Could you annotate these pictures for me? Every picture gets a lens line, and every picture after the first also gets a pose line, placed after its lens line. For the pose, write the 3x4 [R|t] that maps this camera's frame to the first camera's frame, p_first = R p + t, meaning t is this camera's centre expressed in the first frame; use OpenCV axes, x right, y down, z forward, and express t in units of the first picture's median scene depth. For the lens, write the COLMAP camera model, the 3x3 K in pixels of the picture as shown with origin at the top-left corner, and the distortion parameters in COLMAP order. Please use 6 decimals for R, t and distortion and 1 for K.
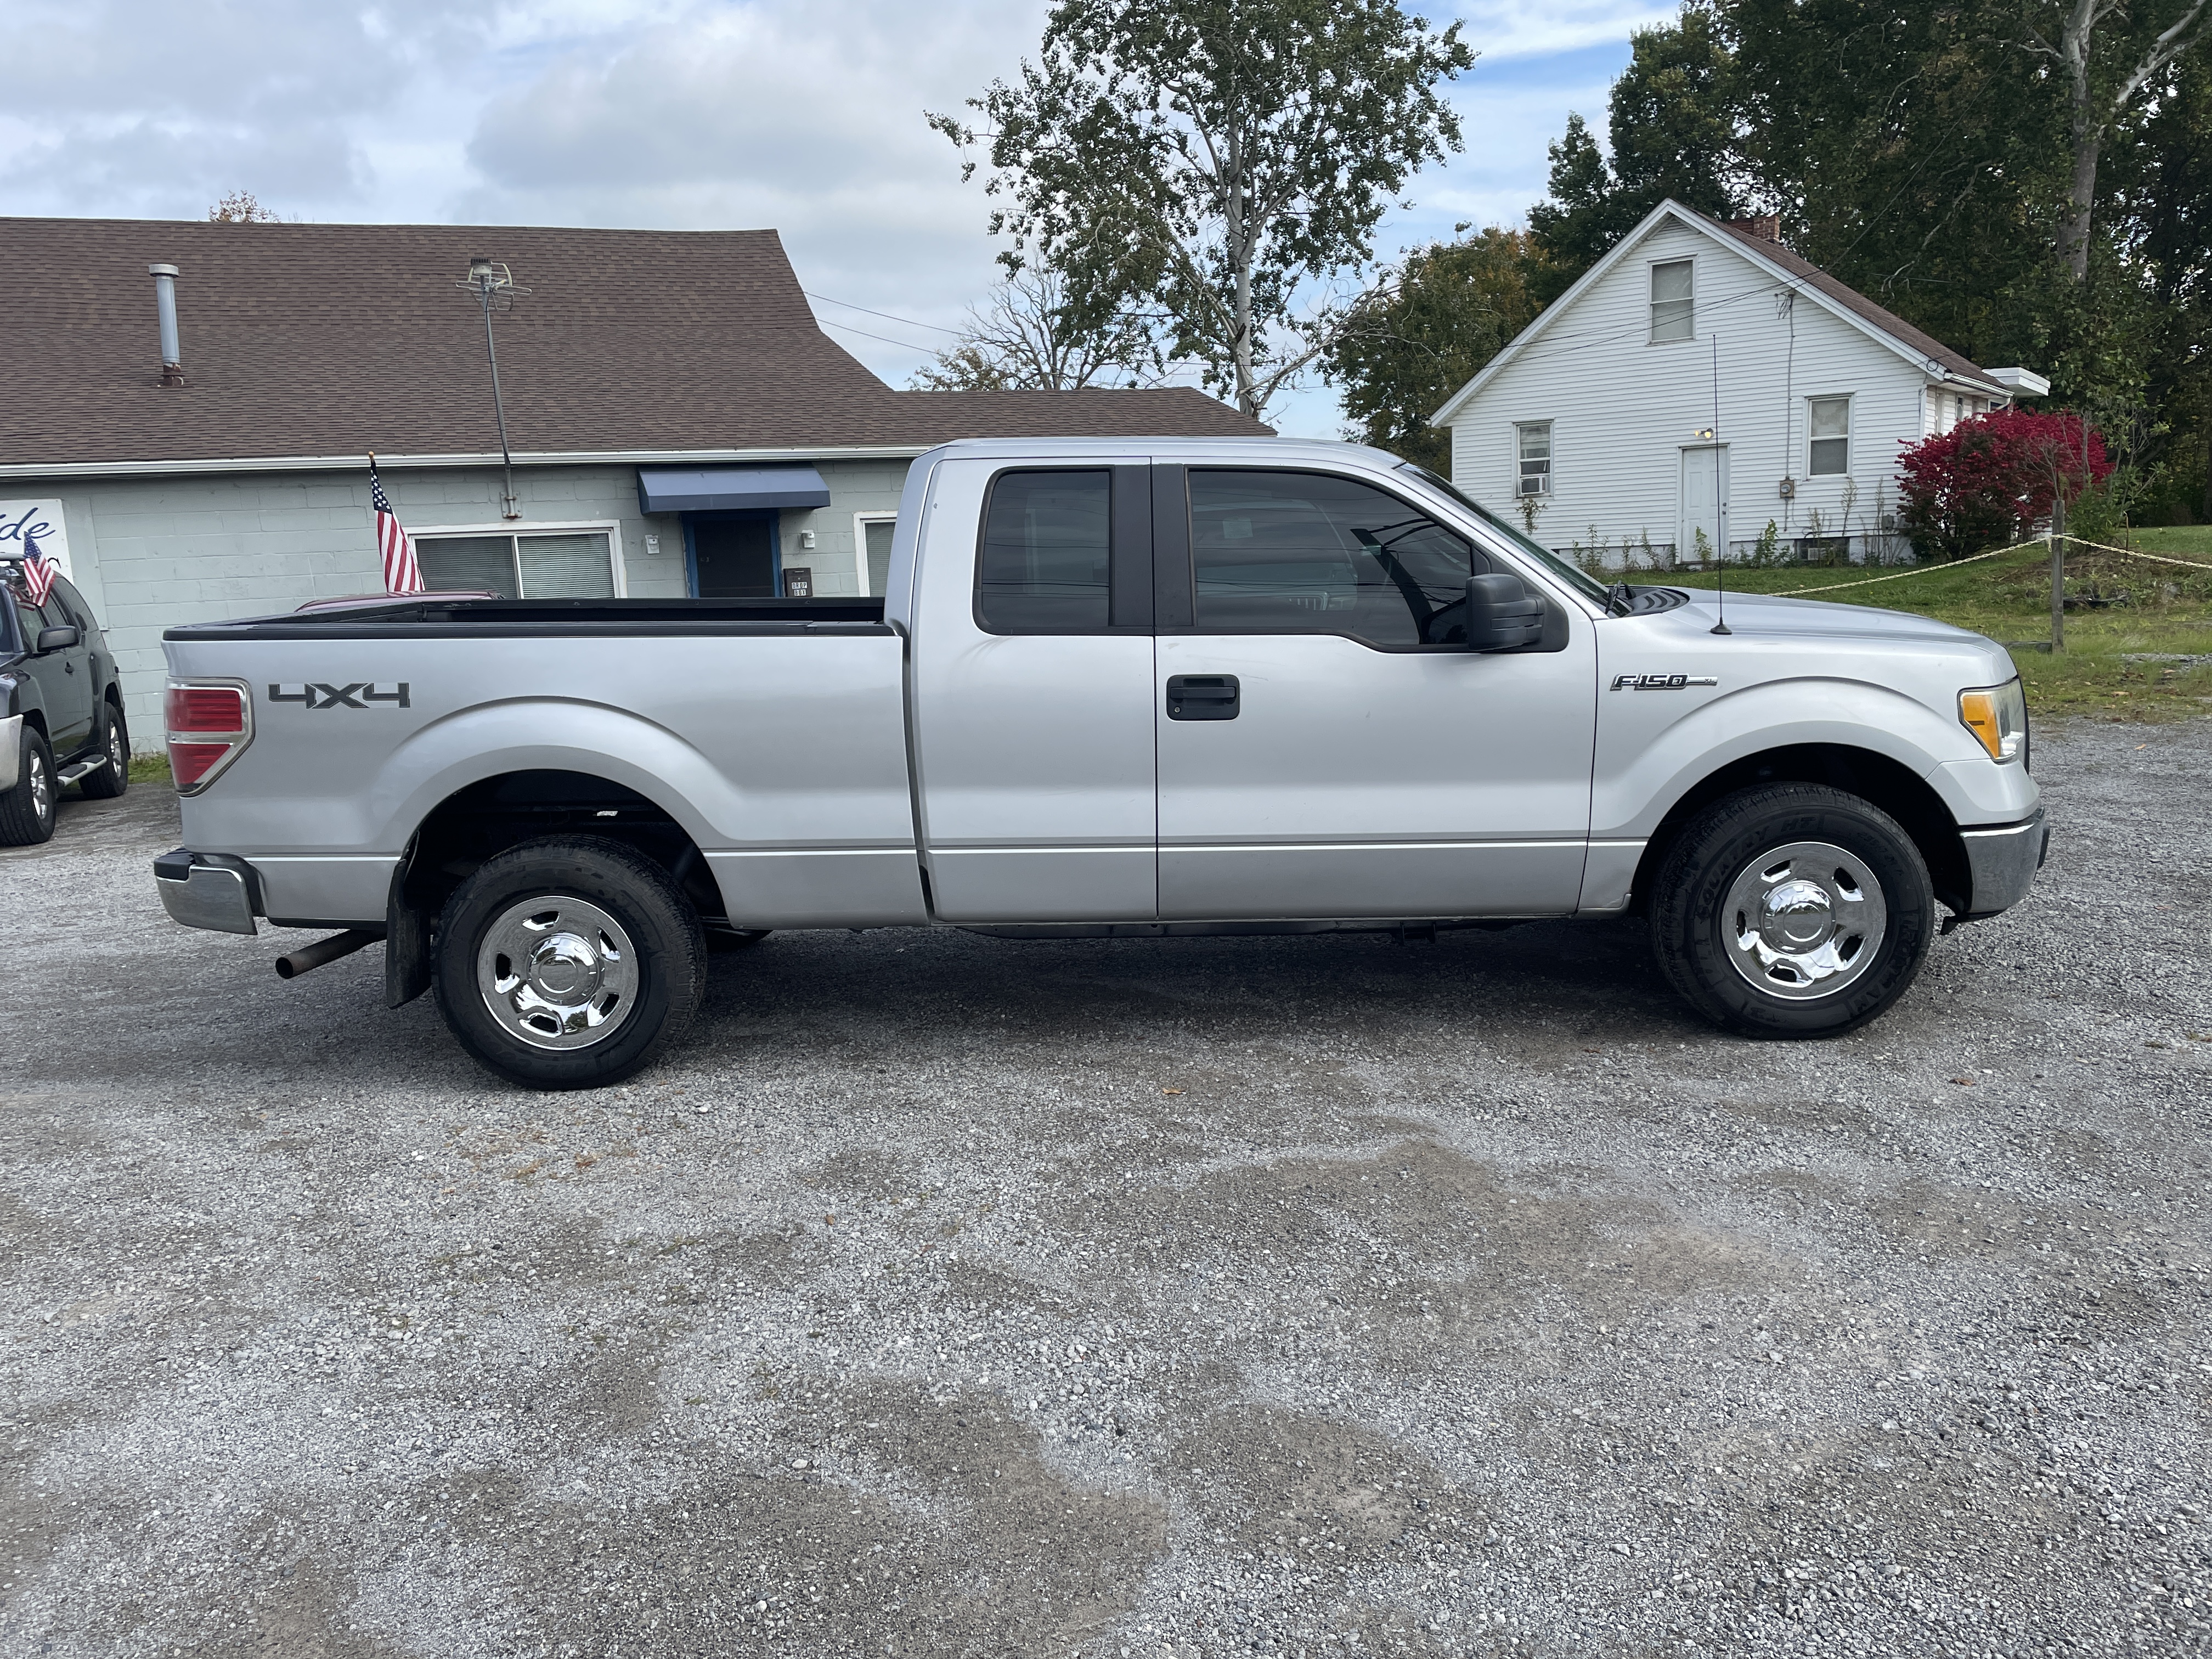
lens RADIAL K [[1633.0, 0, 1106.0], [0, 1633.0, 829.5], [0, 0, 1]] dist [0.091541, -0.118965]
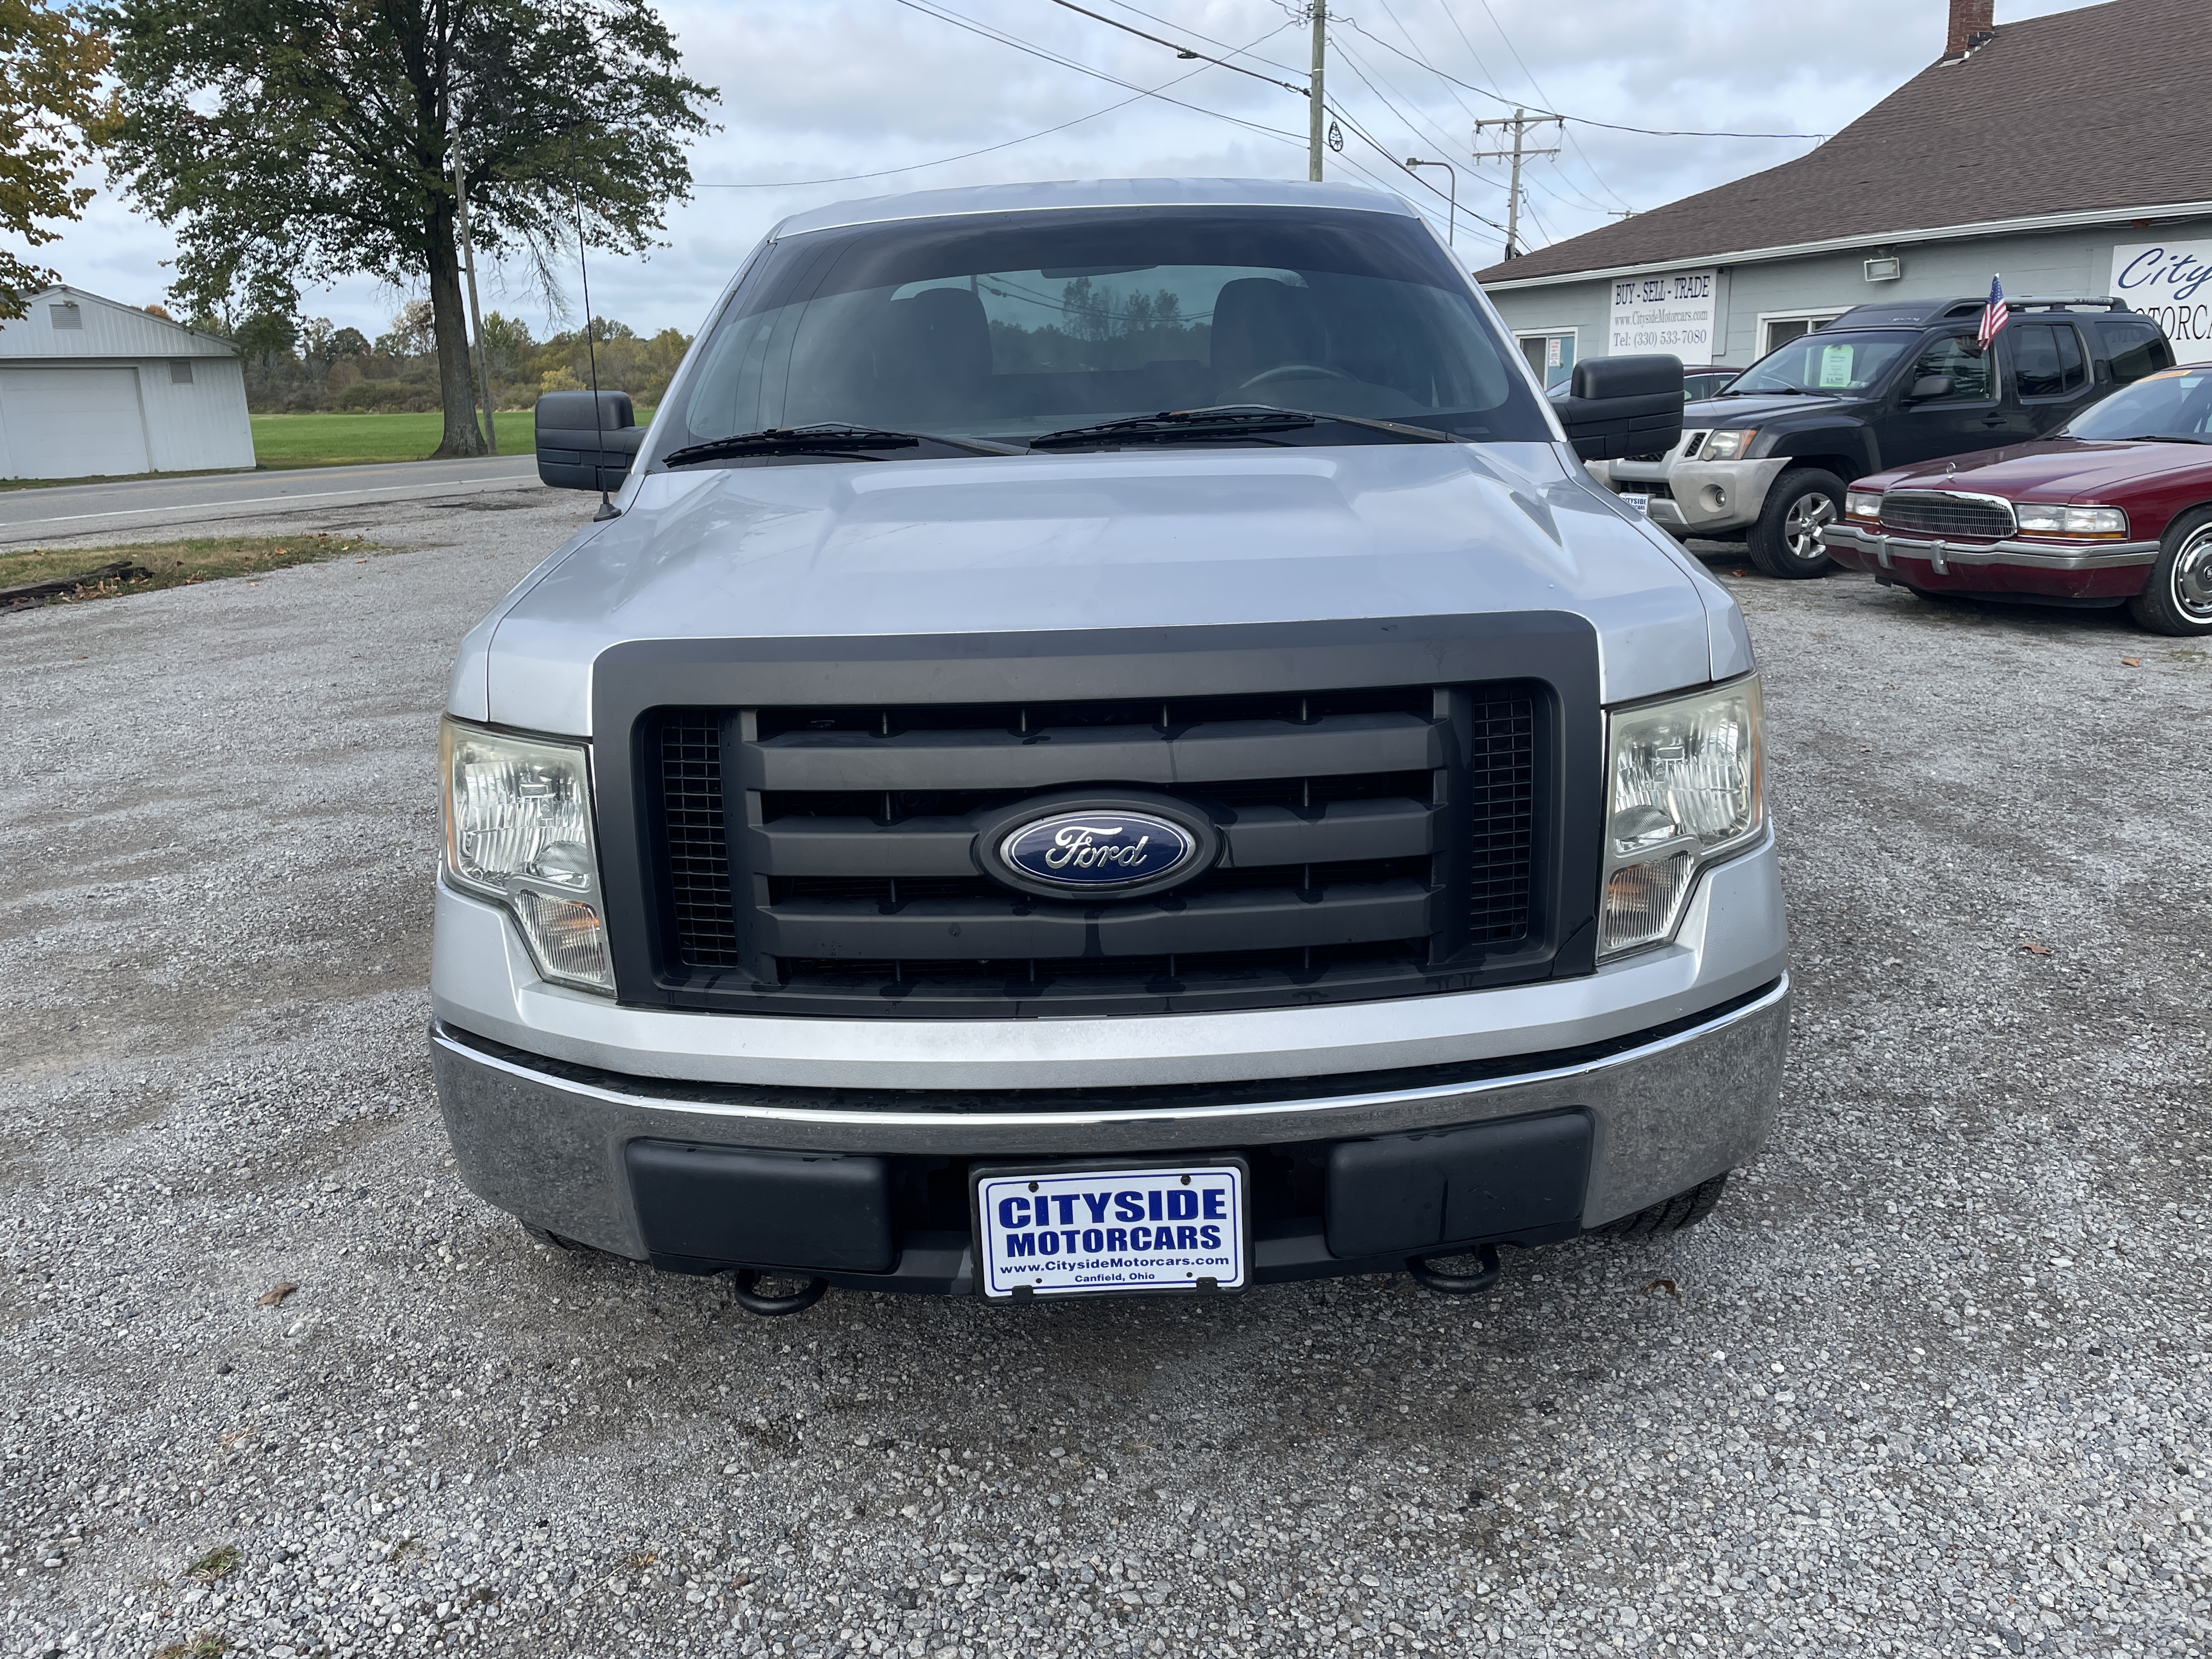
lens RADIAL K [[1633.0, 0, 1106.0], [0, 1633.0, 829.5], [0, 0, 1]] dist [0.091541, -0.118965]
pose [[0.025118, 0.308534, -0.950882, 0.153091], [-0.153029, 0.941158, 0.301337, -0.034422], [0.987902, 0.137944, 0.070855, 0.179954]]
